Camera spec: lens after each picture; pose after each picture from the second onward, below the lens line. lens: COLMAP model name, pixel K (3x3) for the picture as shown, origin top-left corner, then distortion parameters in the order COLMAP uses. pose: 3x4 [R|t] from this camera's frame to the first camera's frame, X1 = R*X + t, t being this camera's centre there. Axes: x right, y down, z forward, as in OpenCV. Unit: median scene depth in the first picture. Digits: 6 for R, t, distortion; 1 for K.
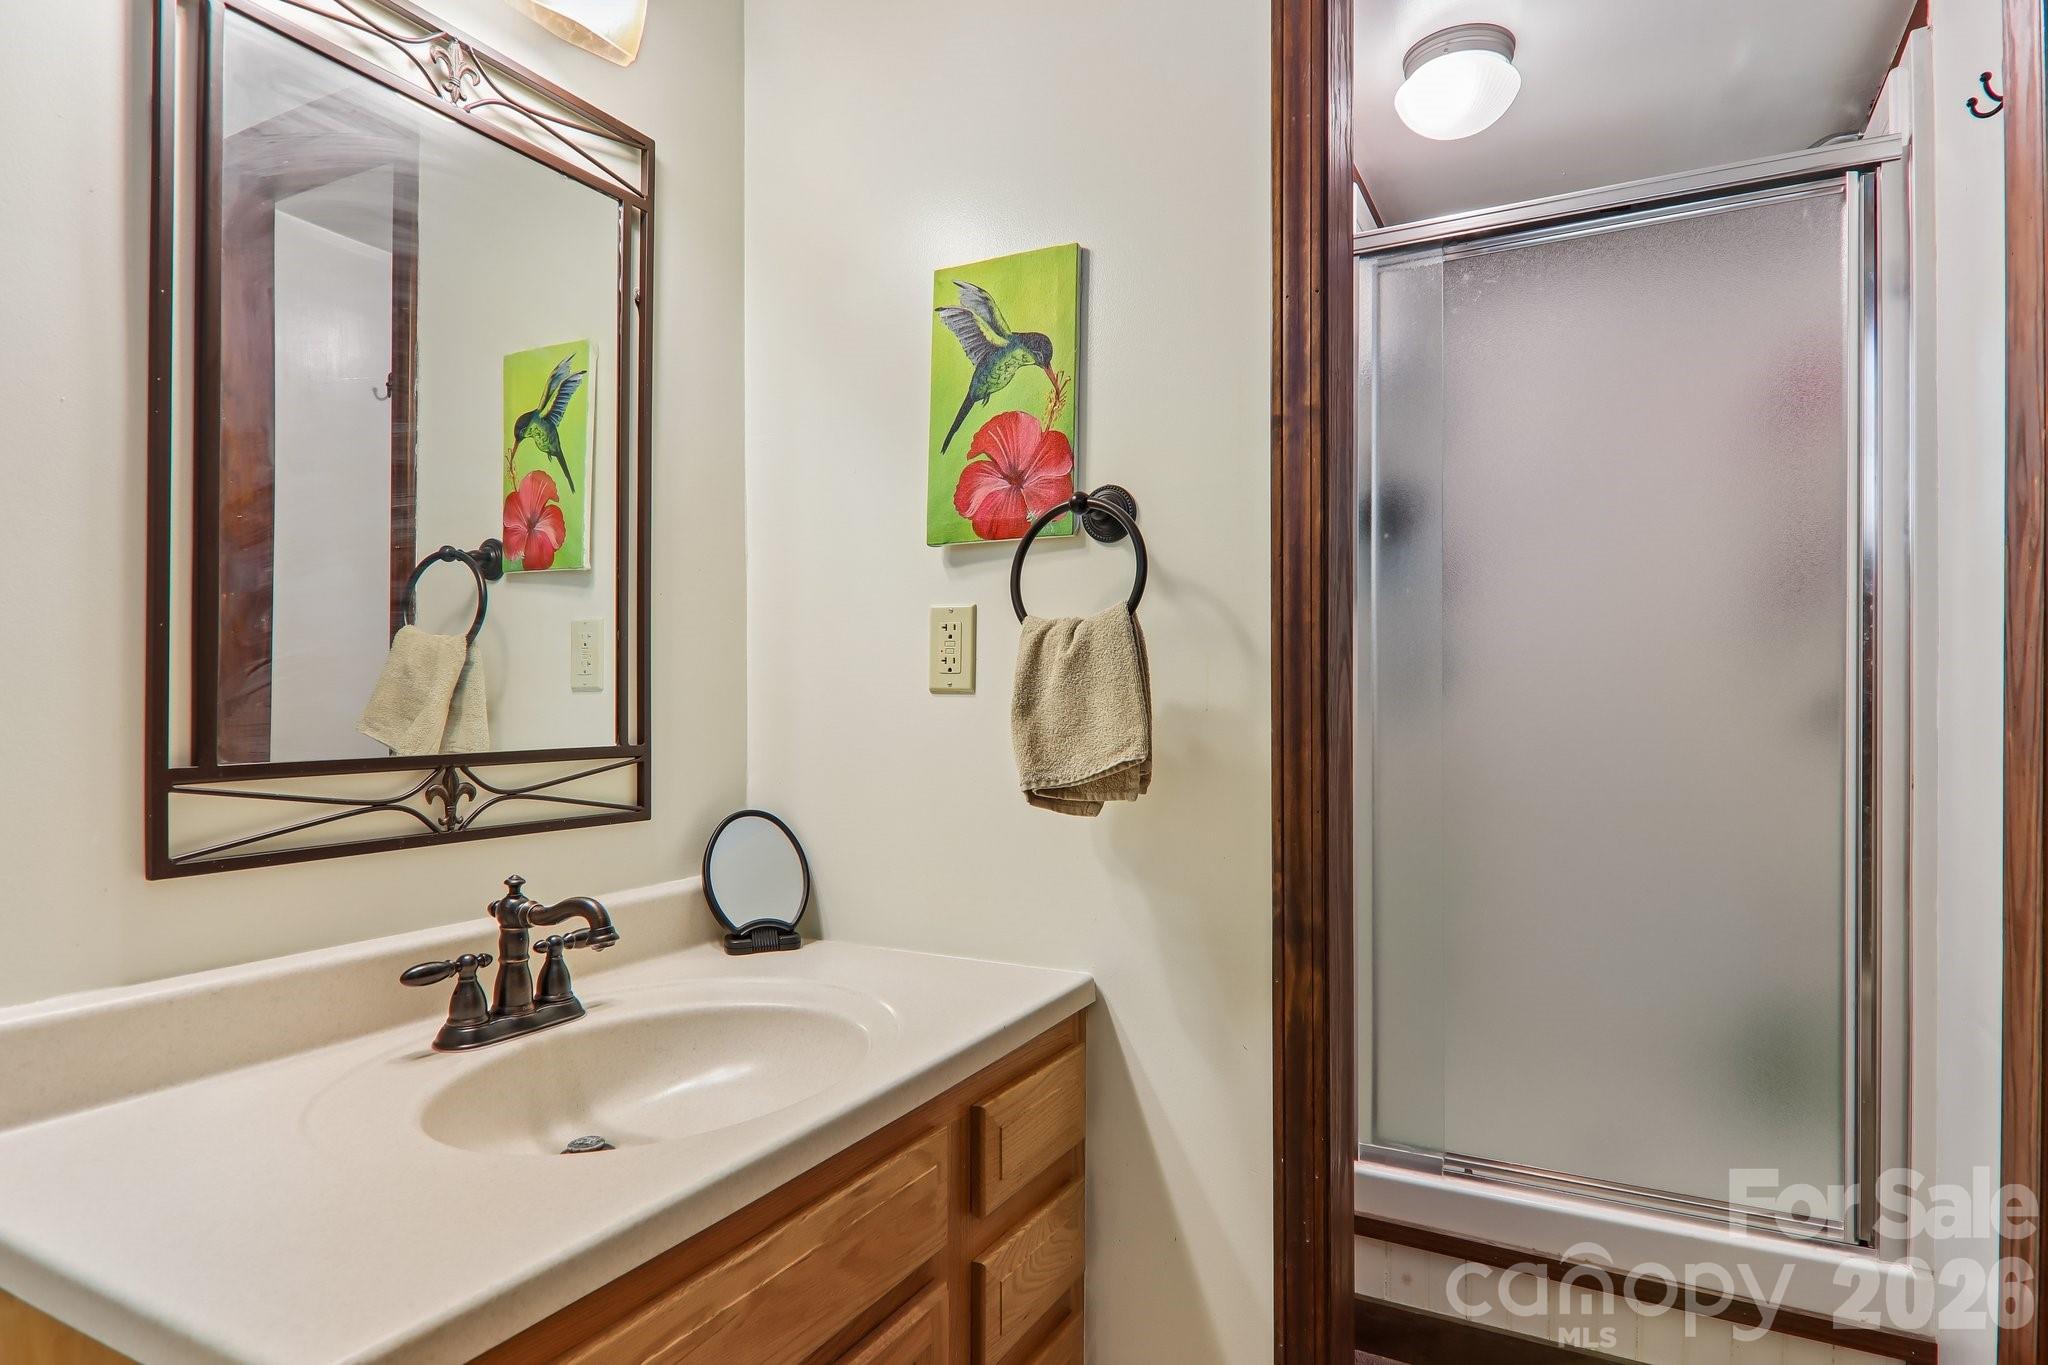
lens RADIAL K [[1125.7, 0, 1028.5], [0, 1125.7, 700.4], [0, 0, 1]] dist [-0.001105, -0.000786]
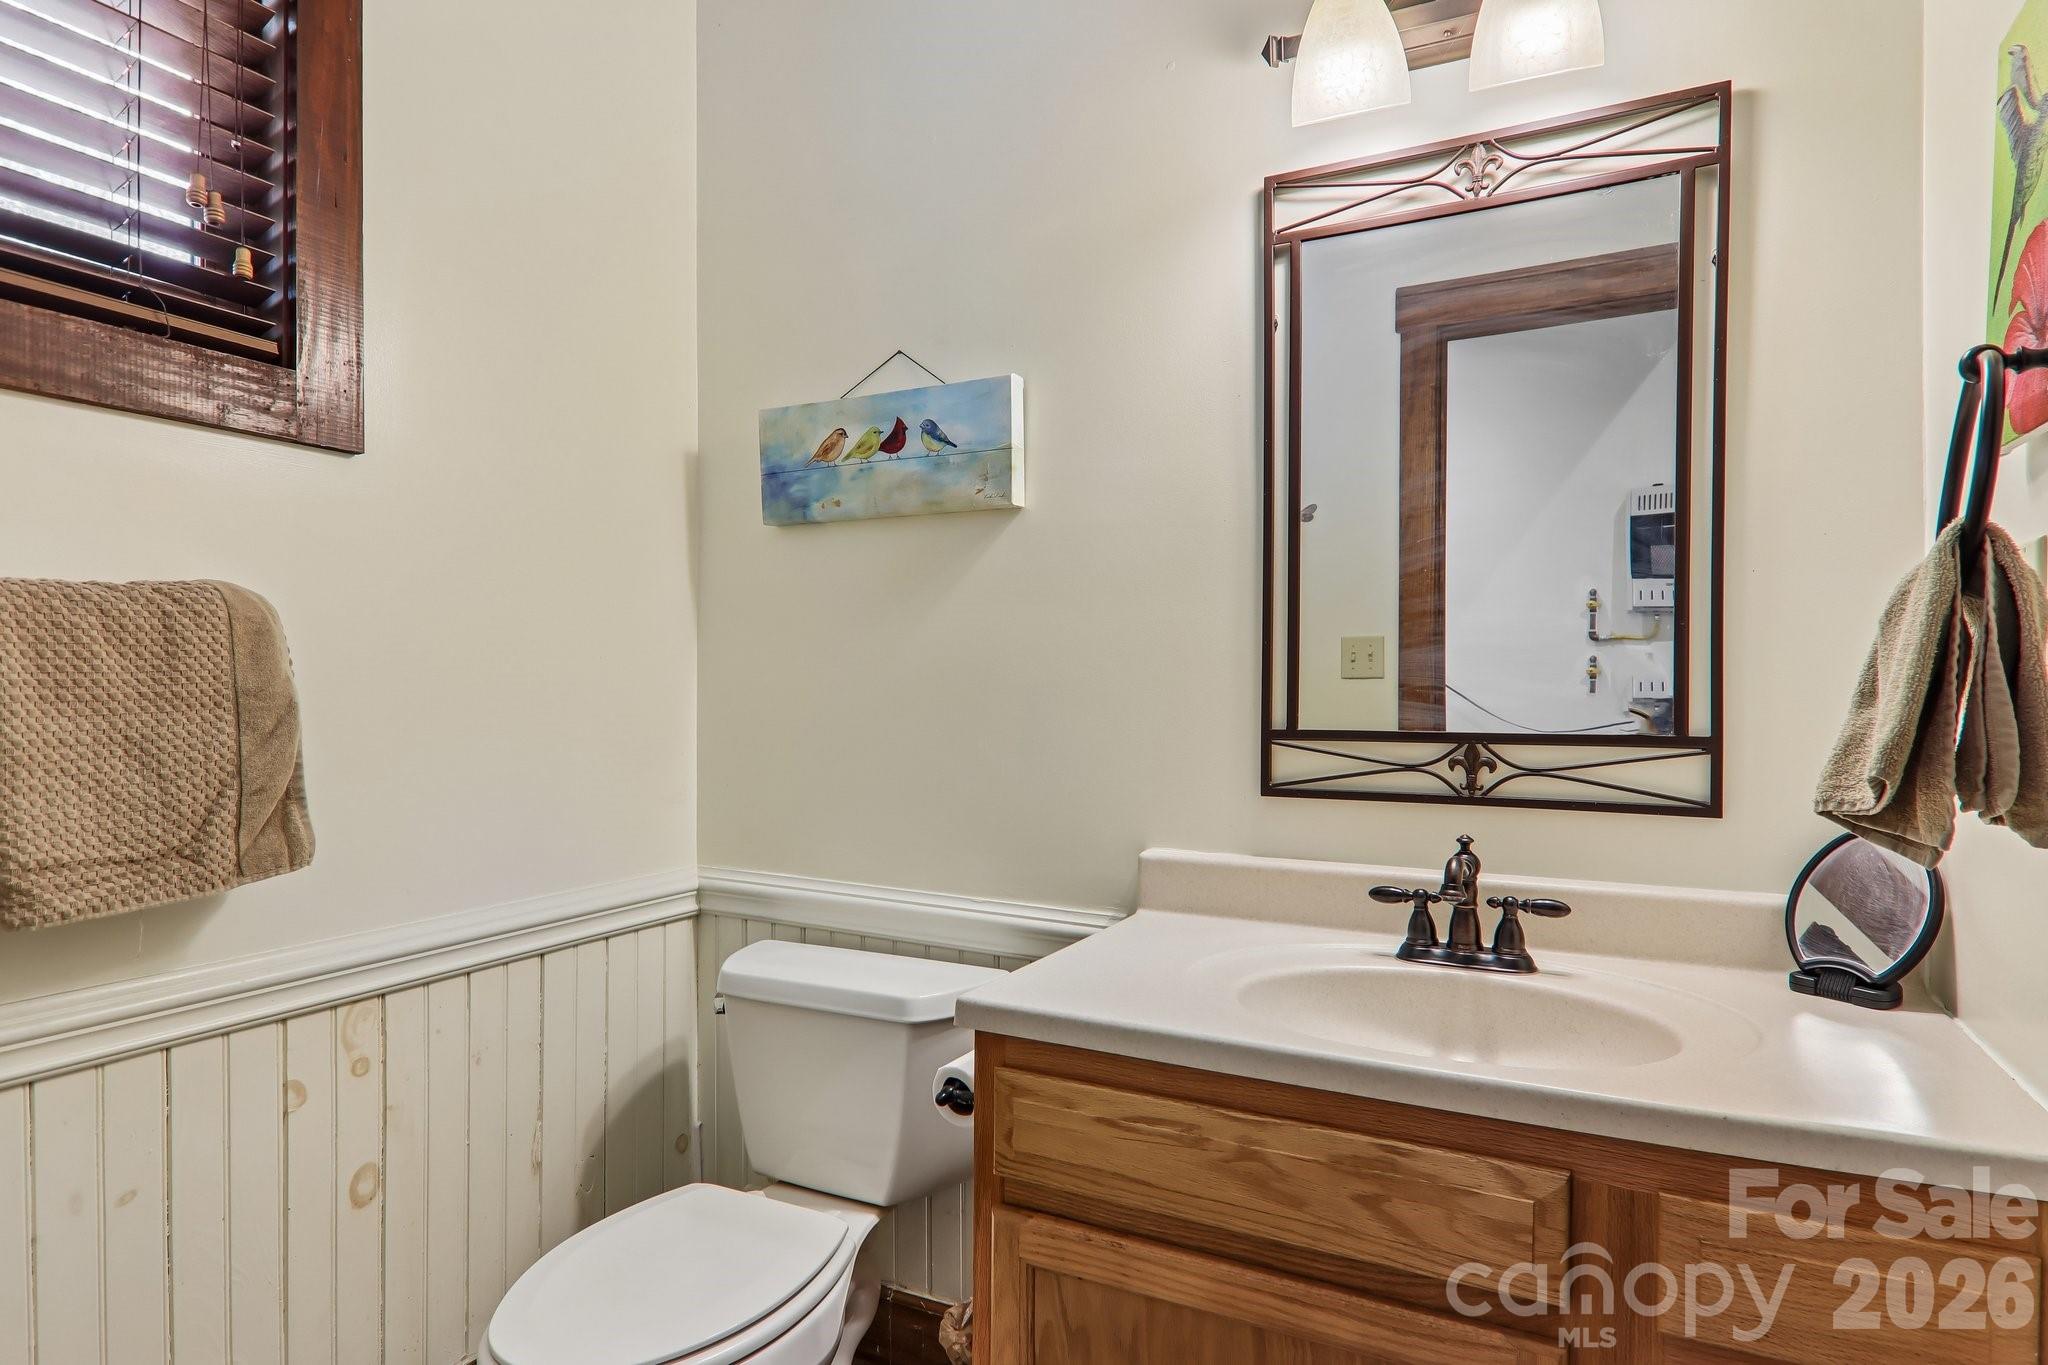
lens RADIAL K [[1125.7, 0, 1028.5], [0, 1125.7, 700.4], [0, 0, 1]] dist [-0.001105, -0.000786]
pose [[0.004120, 0.005964, -0.999974, 0.713640], [-0.005678, 0.999966, 0.005940, 0.008467], [0.999975, 0.005653, 0.004154, 0.518494]]
